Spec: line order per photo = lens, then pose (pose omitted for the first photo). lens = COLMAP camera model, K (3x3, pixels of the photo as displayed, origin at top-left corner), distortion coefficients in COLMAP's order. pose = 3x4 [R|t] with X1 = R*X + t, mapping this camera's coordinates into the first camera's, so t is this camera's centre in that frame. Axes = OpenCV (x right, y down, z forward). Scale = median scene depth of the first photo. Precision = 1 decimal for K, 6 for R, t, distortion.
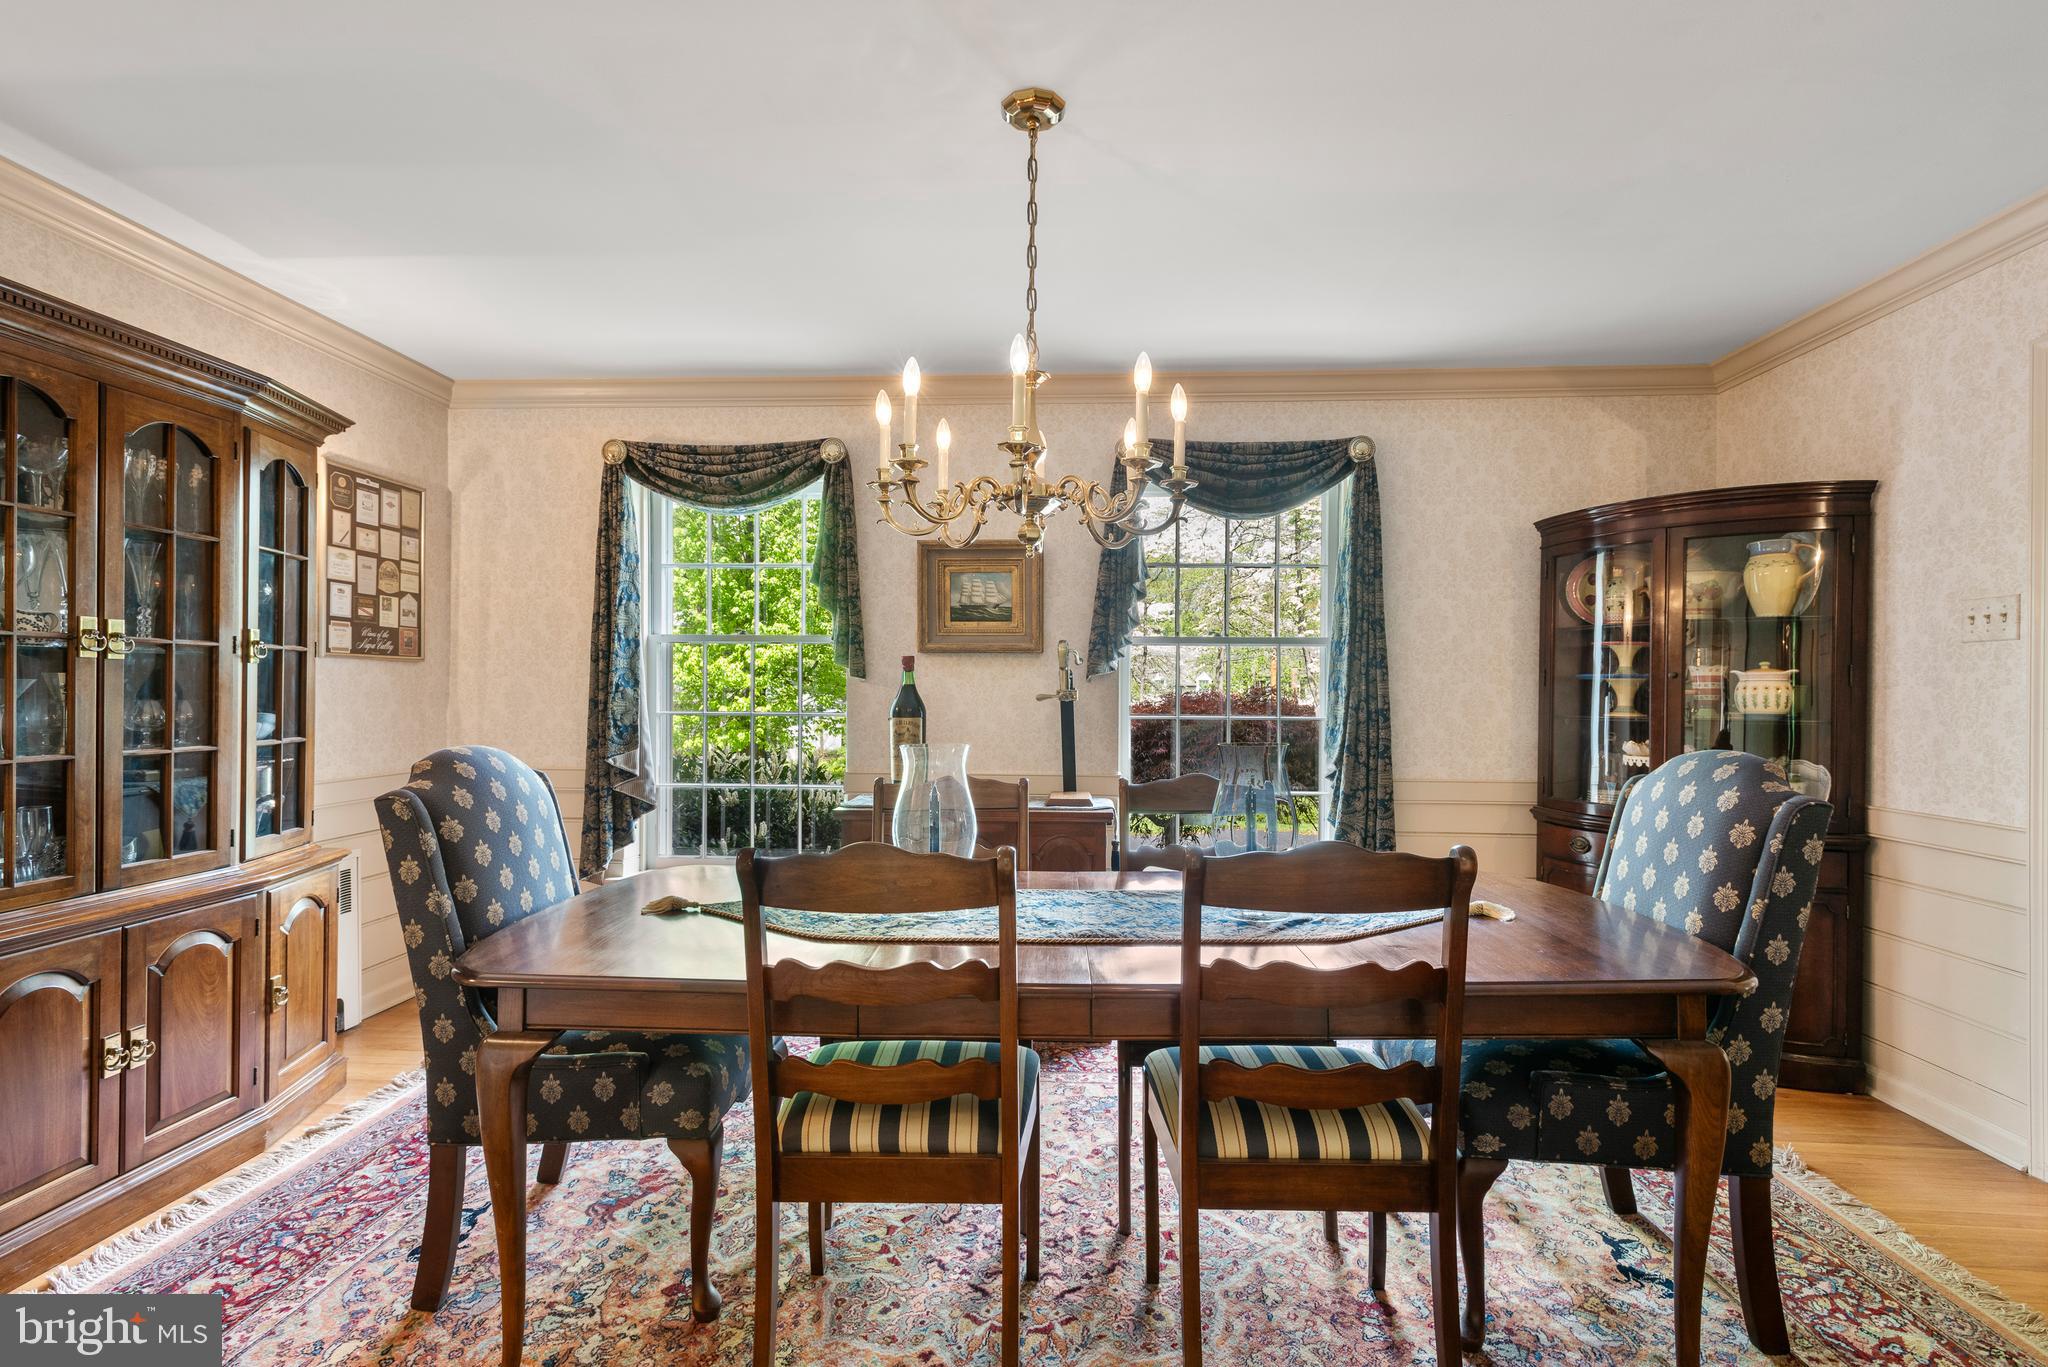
lens RADIAL K [[999.4, 0, 1024.0], [0, 999.4, 683.5], [0, 0, 1]] dist [0.002180, -0.000878]
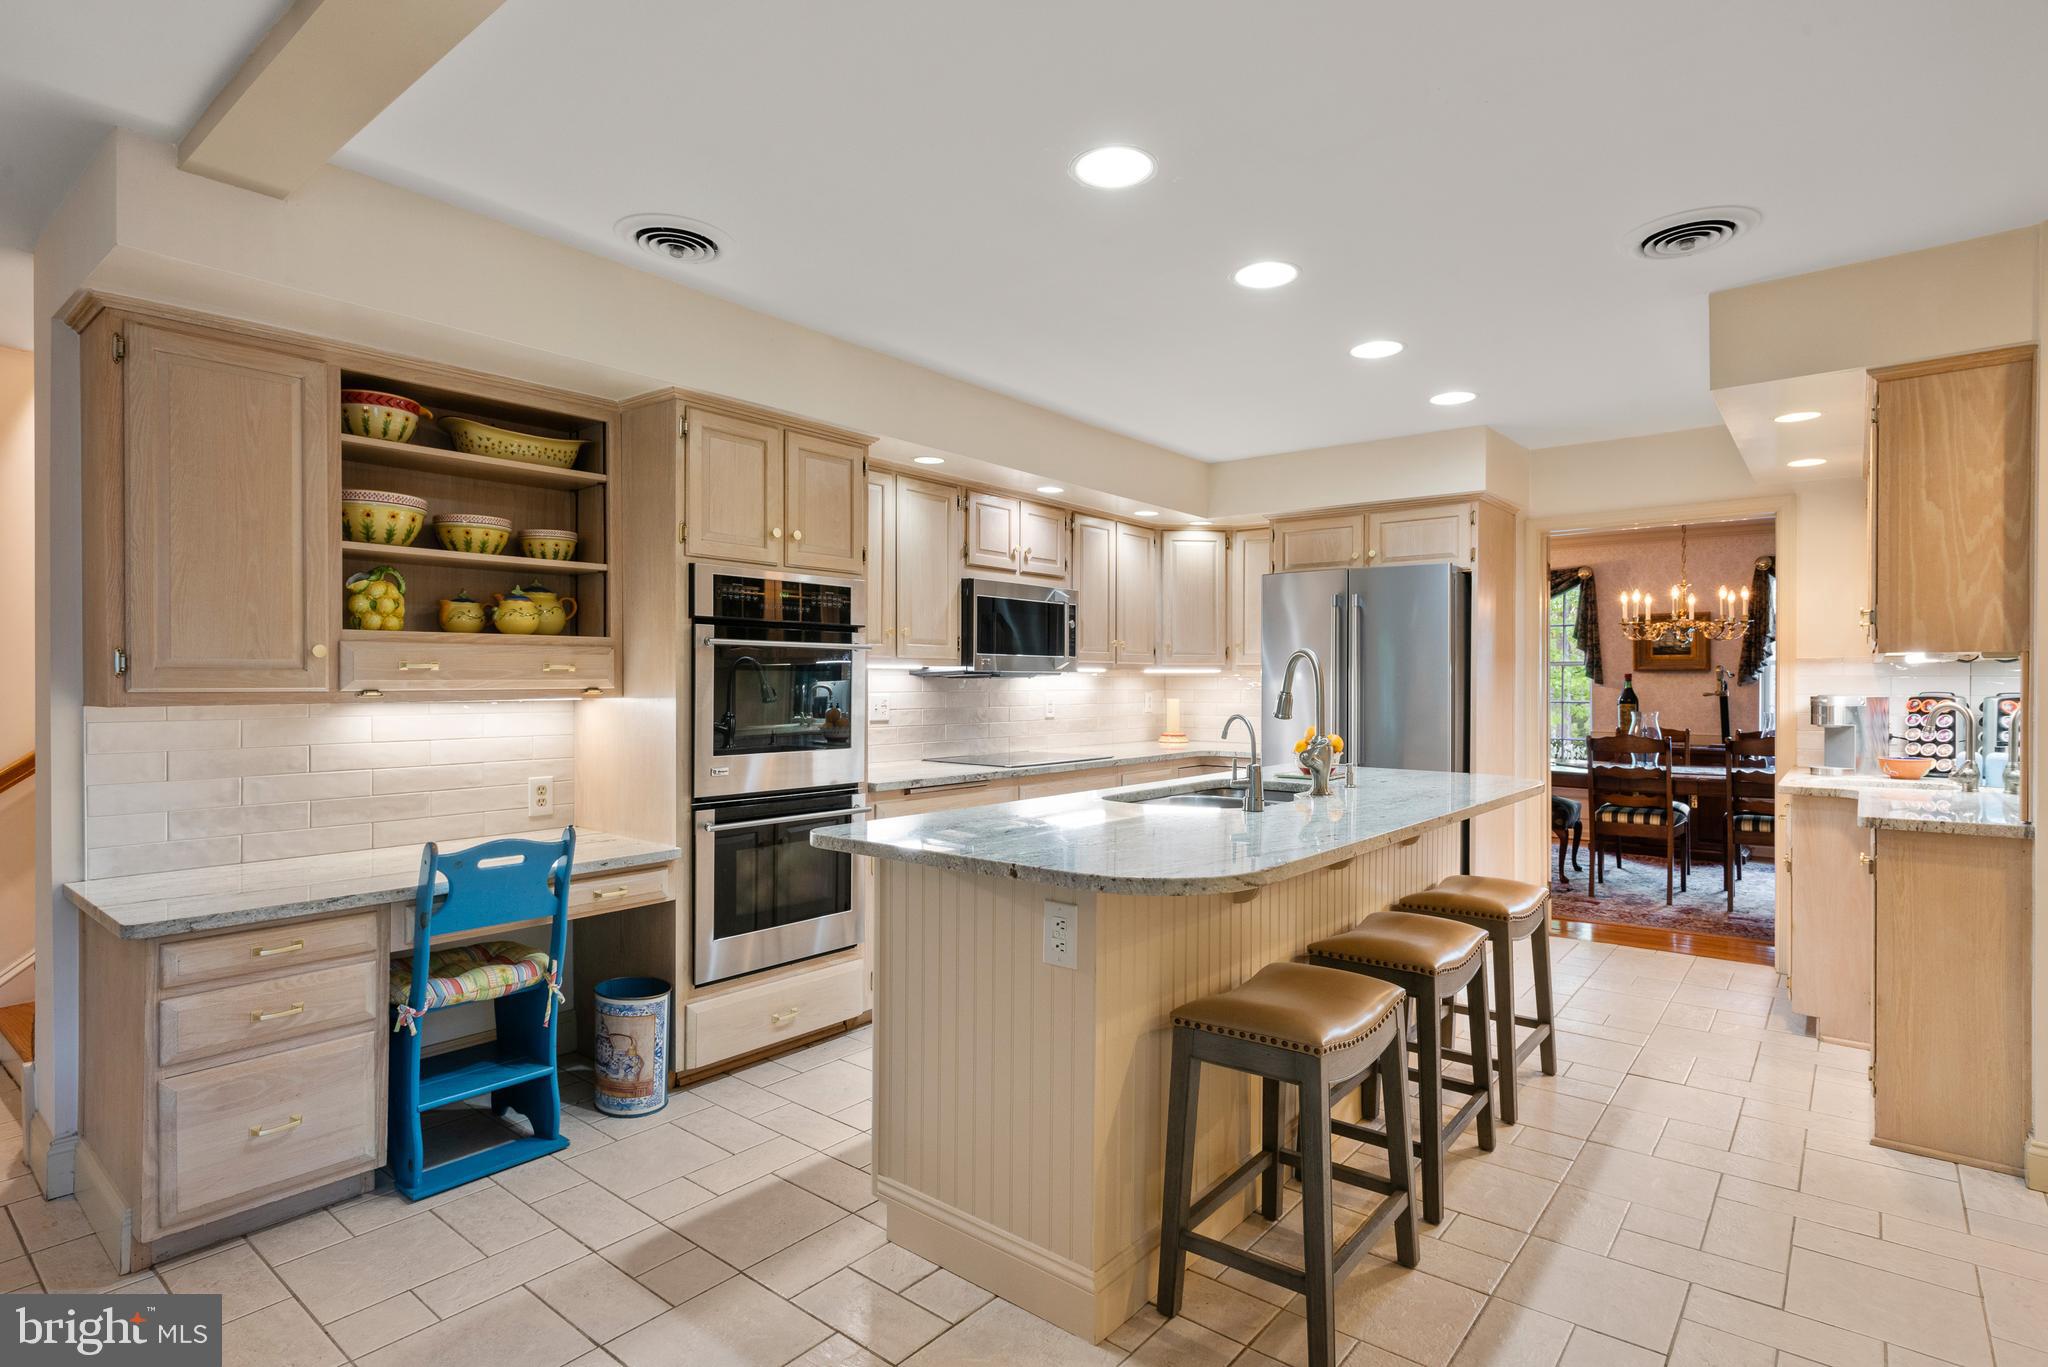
lens RADIAL K [[1027.1, 0, 1024.0], [0, 1027.1, 683.5], [0, 0, 1]] dist [0.000496, -0.000103]
pose [[0.808374, 0.000973, -0.588669, 0.117066], [0.006212, 0.999929, 0.010183, -0.035628], [0.588637, -0.011888, 0.808310, -1.371689]]
